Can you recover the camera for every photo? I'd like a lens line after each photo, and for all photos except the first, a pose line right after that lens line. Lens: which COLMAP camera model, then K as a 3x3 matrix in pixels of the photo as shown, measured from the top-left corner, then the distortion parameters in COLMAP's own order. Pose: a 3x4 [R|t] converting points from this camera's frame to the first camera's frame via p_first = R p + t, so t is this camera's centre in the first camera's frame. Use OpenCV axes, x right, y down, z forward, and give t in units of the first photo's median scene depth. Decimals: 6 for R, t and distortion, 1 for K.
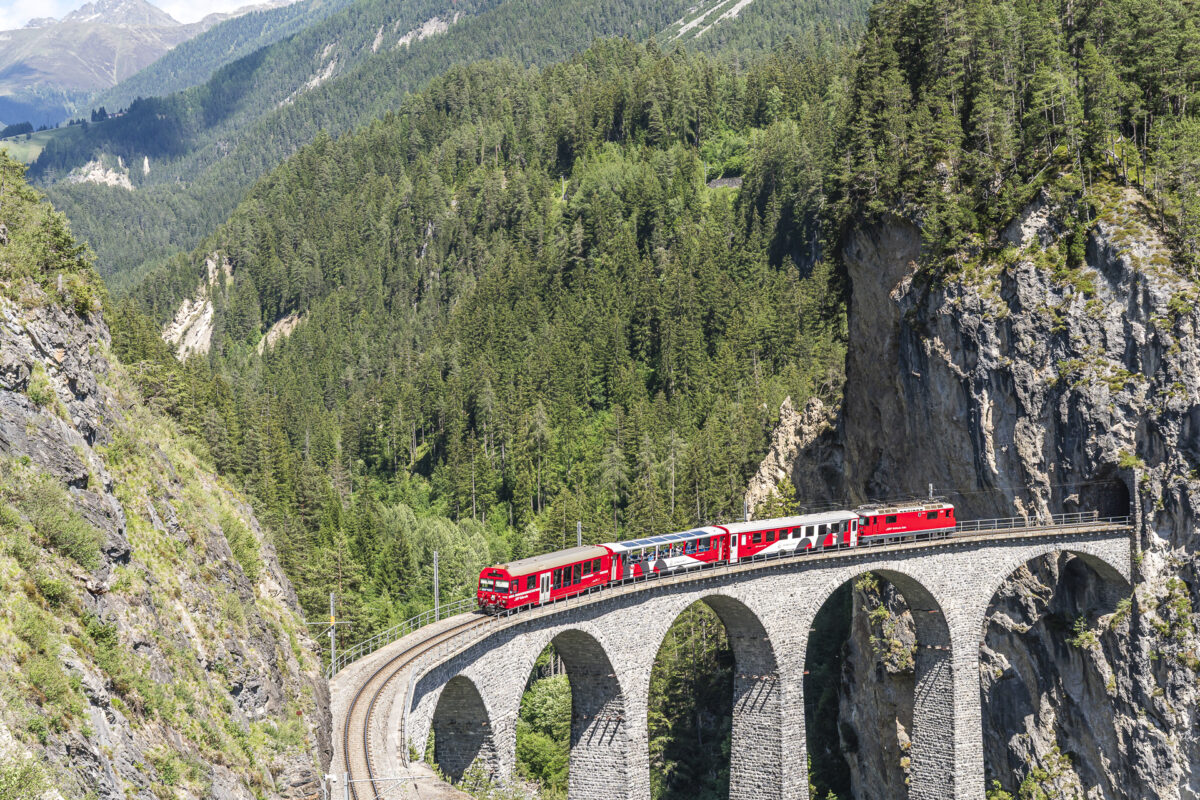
lens RADIAL K [[1936.8, 0, 600.4], [0, 1936.8, 403.9], [0, 0, 1]] dist [0.052041, 0.000000]
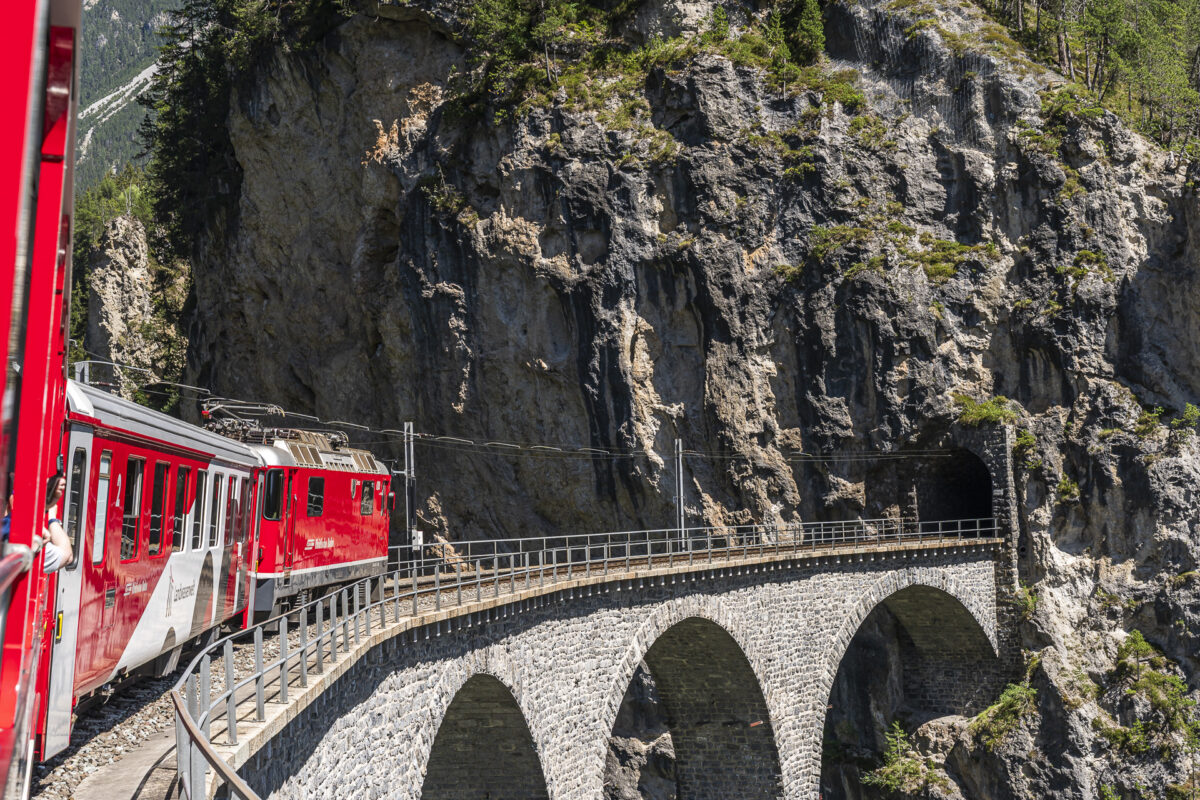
lens RADIAL K [[1936.8, 0, 598.4], [0, 1936.8, 399.8], [0, 0, 1]] dist [0.052041, 0.000000]
pose [[0.883658, 0.026369, 0.467390, -0.051238], [0.015450, 0.996226, -0.085415, 0.066546], [-0.467879, 0.082698, 0.879915, 0.587606]]
